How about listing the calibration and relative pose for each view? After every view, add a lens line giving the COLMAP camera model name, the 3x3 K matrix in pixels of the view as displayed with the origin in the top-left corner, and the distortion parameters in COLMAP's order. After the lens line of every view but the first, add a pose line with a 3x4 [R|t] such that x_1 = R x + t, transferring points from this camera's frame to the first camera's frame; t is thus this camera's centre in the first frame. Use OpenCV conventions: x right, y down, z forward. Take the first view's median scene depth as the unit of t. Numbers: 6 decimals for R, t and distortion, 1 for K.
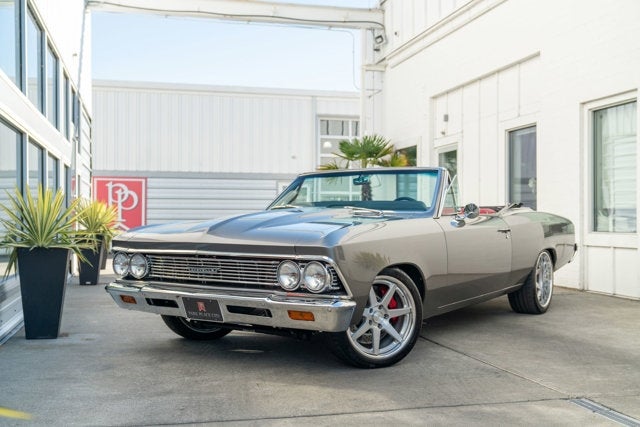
lens RADIAL K [[693.5, 0, 320.0], [0, 693.5, 213.5], [0, 0, 1]] dist [0.002525, 0.011476]
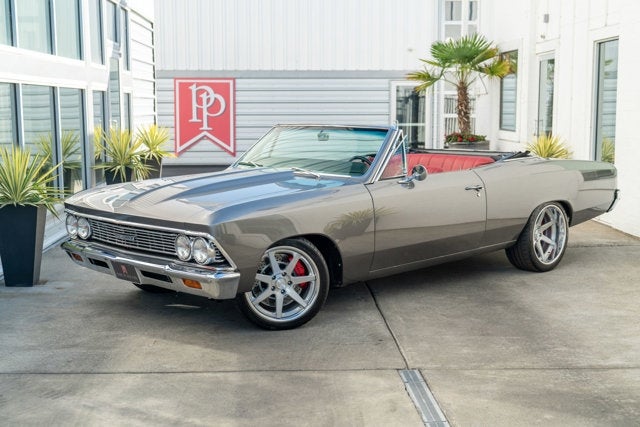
lens RADIAL K [[888.4, 0, 320.0], [0, 888.4, 213.5], [0, 0, 1]] dist [0.016310, 0.047908]
pose [[0.977933, 0.021213, -0.207837, 0.220546], [0.005760, 0.991716, 0.128323, -0.069876], [0.208837, -0.126689, 0.969710, -0.159704]]
